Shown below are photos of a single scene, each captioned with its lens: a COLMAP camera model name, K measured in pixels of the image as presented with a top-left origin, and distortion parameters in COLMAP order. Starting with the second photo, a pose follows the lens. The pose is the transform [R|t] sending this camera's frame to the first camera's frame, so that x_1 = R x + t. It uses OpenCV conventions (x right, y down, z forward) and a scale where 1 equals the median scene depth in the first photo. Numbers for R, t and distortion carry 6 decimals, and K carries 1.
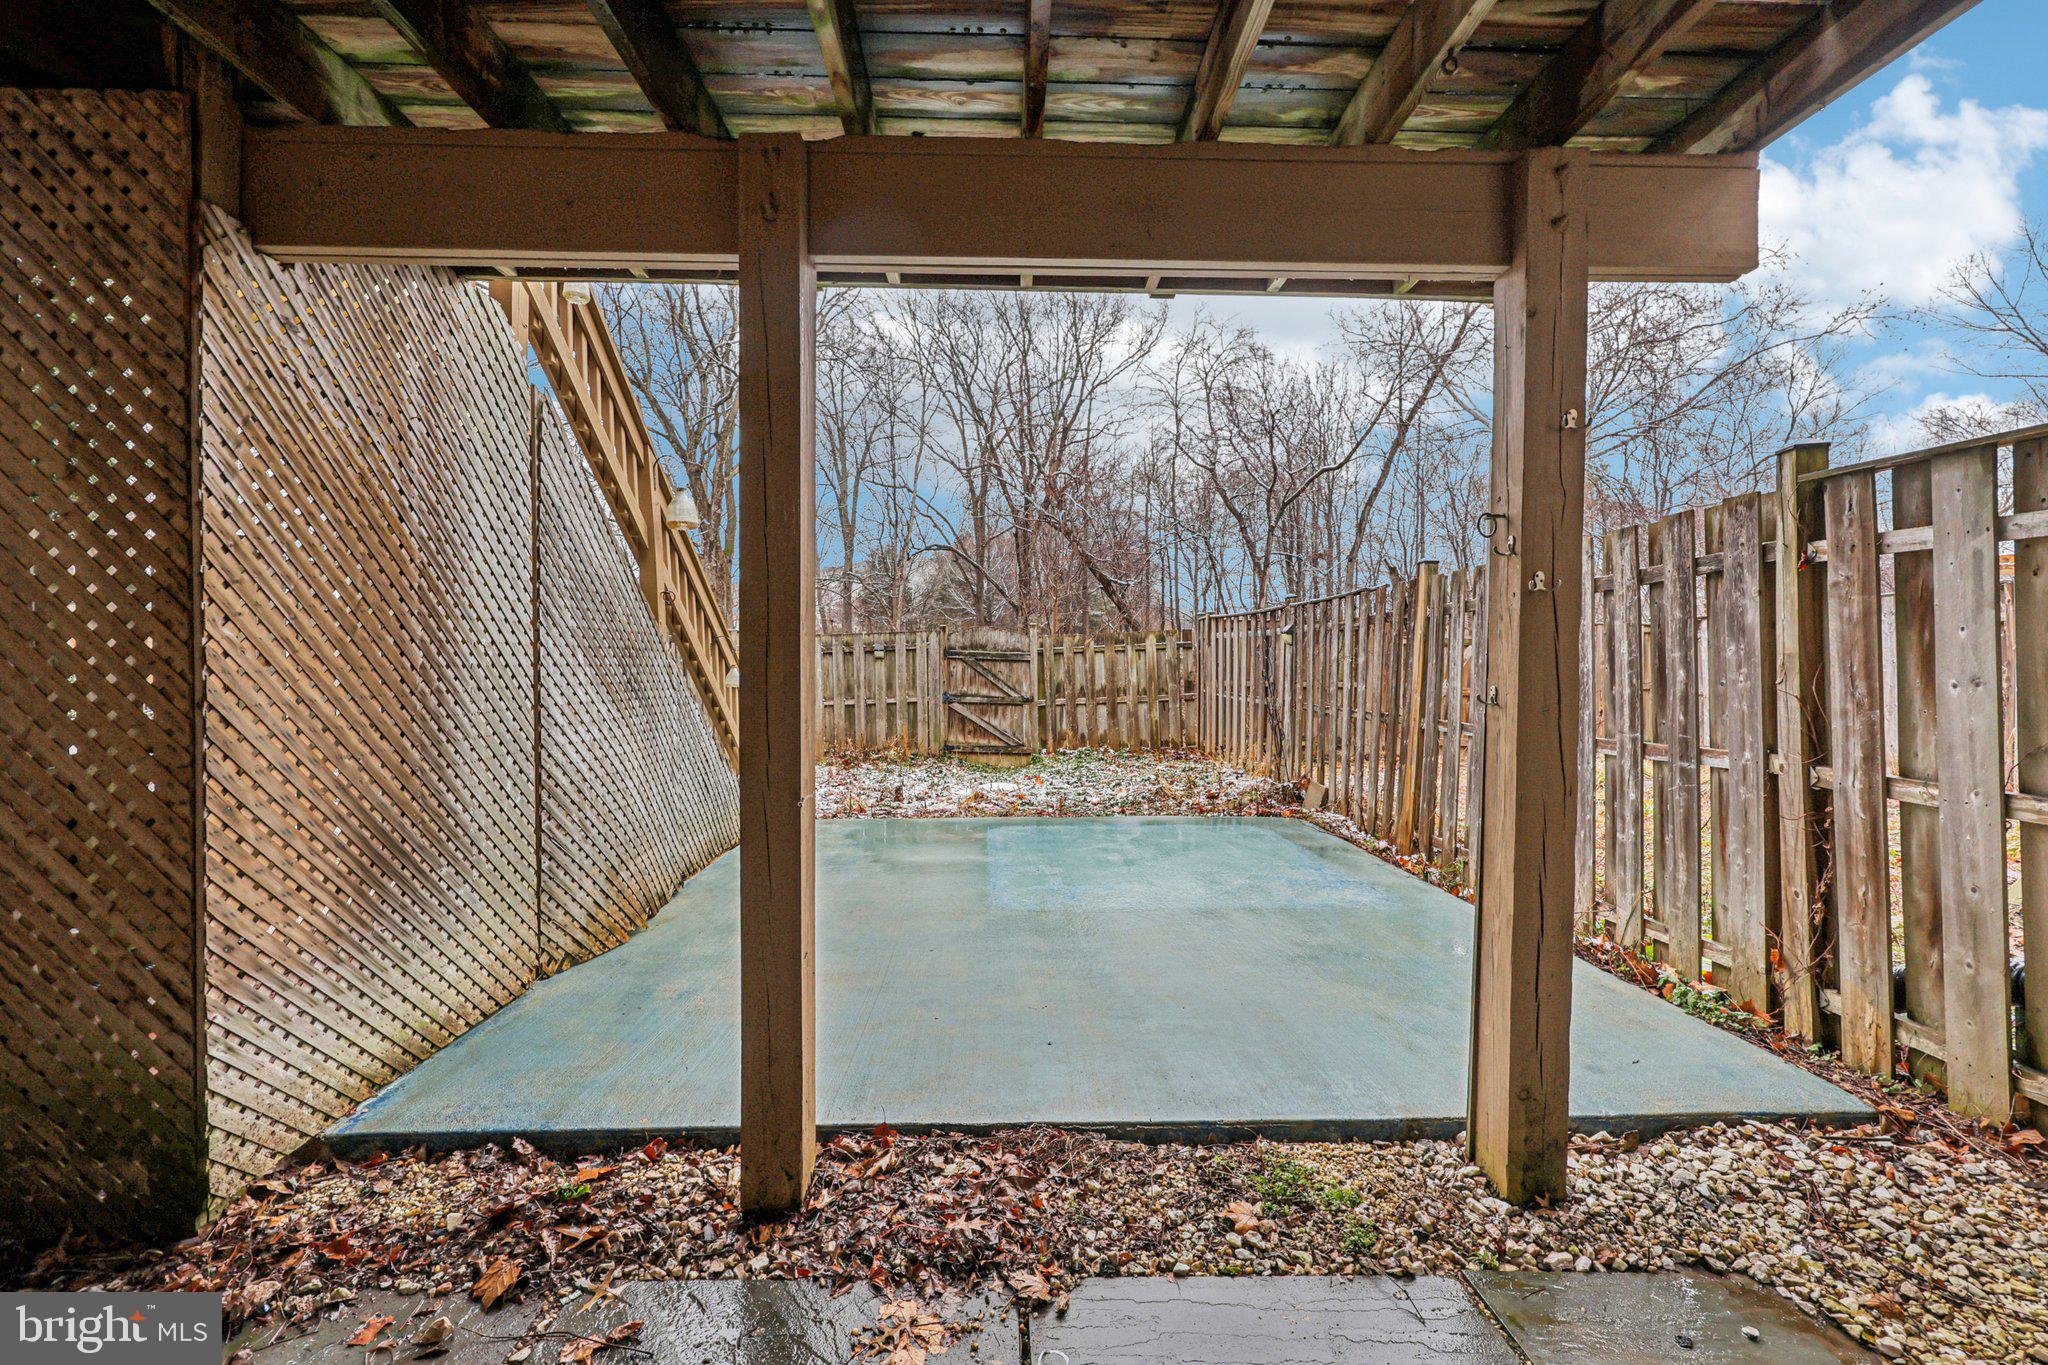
lens RADIAL K [[831.8, 0, 1033.5], [0, 831.8, 656.4], [0, 0, 1]] dist [-0.001738, 0.000254]
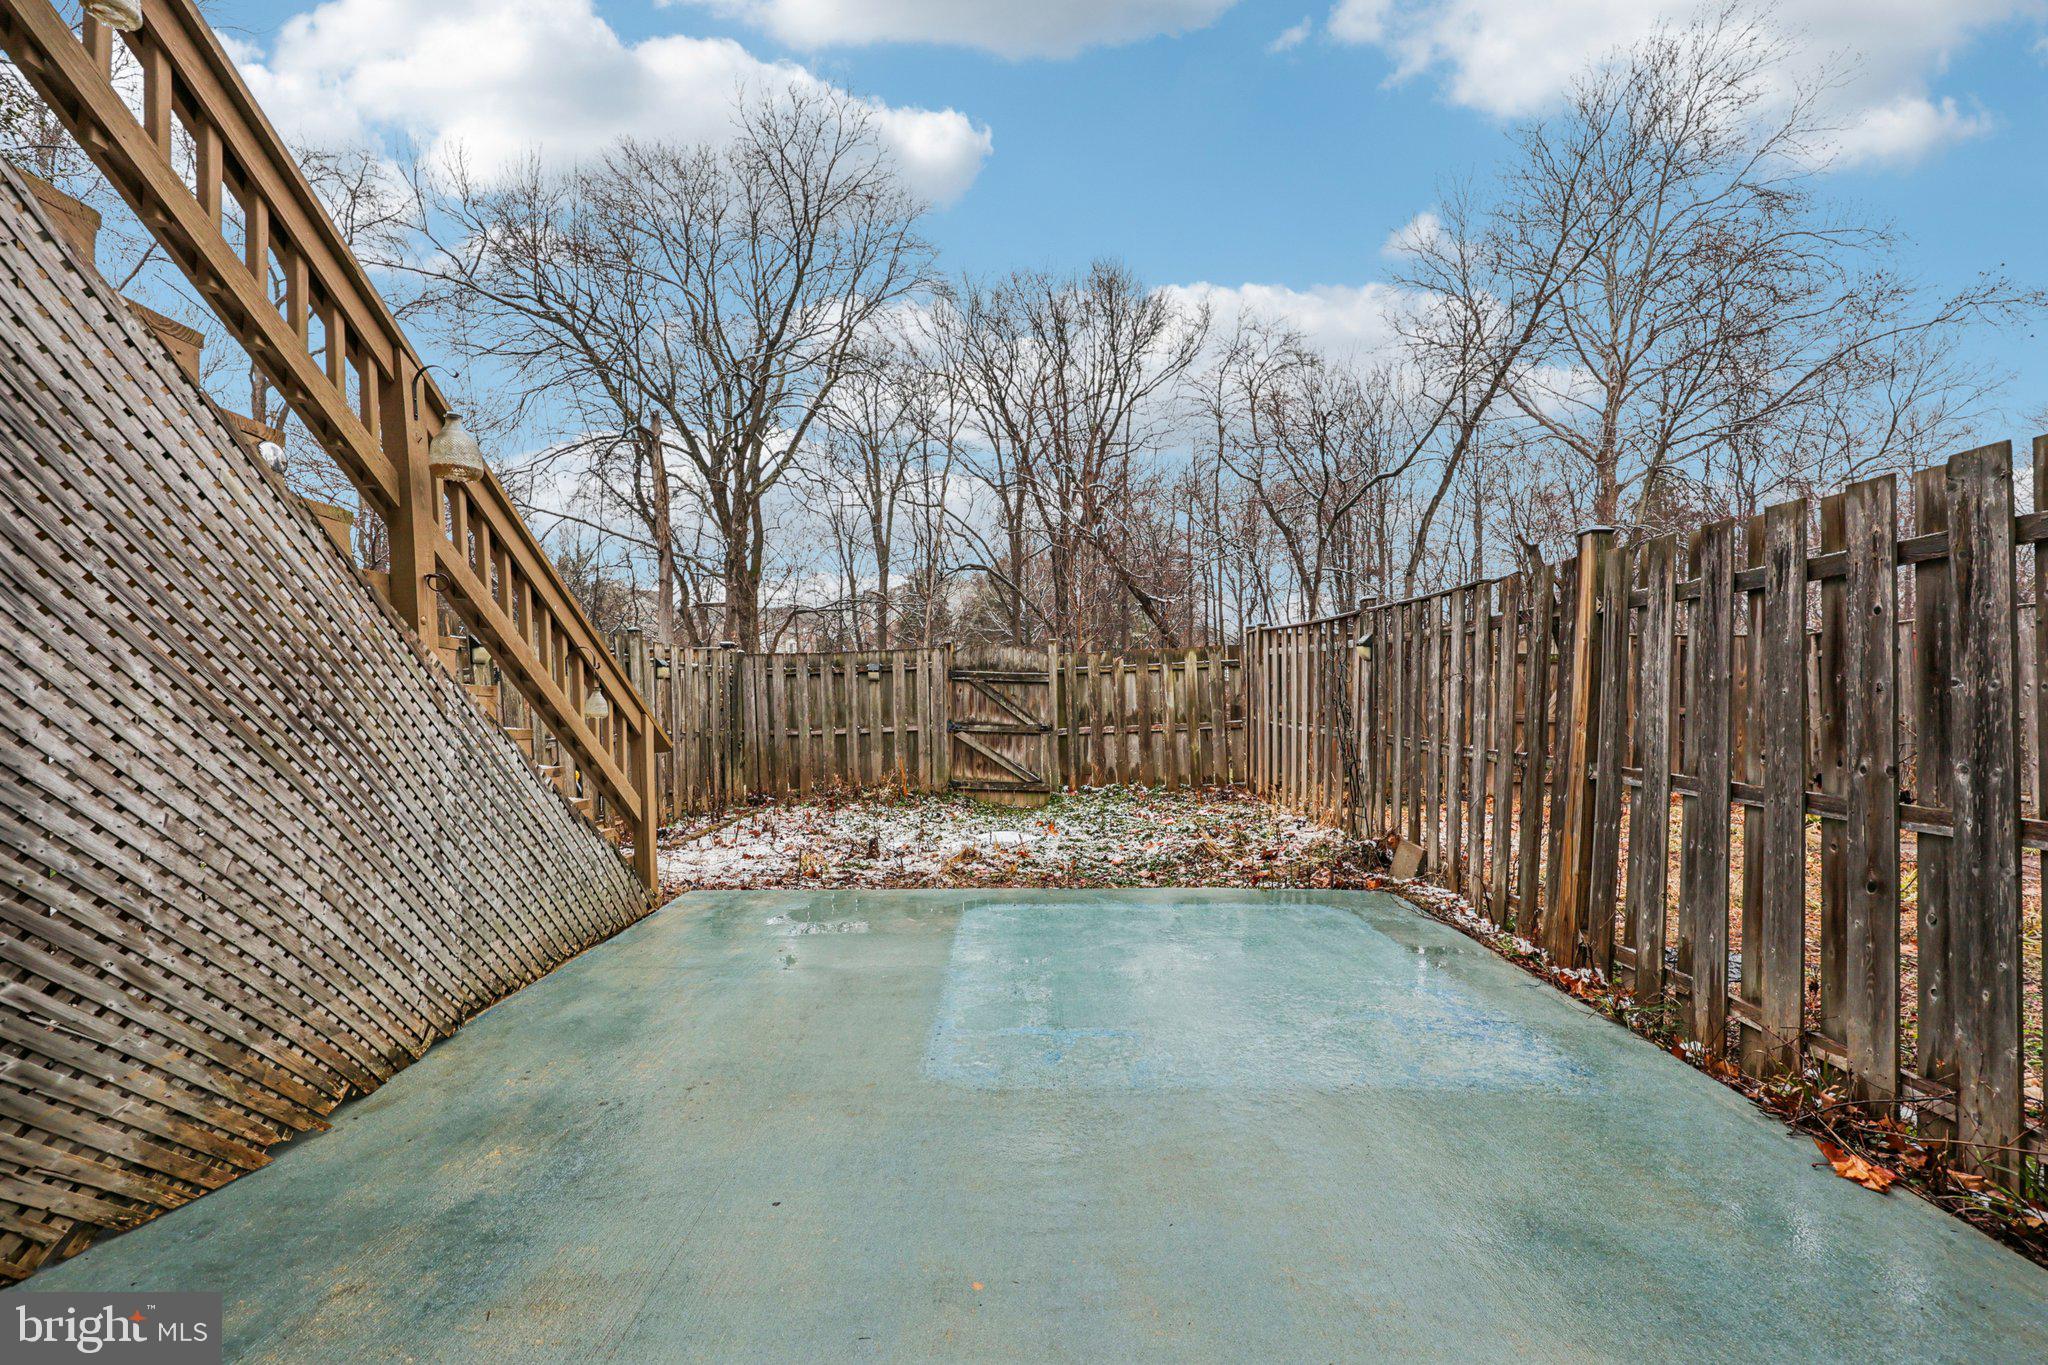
lens RADIAL K [[829.4, 0, 1042.7], [0, 829.4, 673.0], [0, 0, 1]] dist [-0.003488, -0.000092]
pose [[0.999143, -0.003830, -0.041226, 0.024552], [0.003482, 0.999958, -0.008513, 0.002431], [0.041257, 0.008362, 0.999114, 0.144889]]
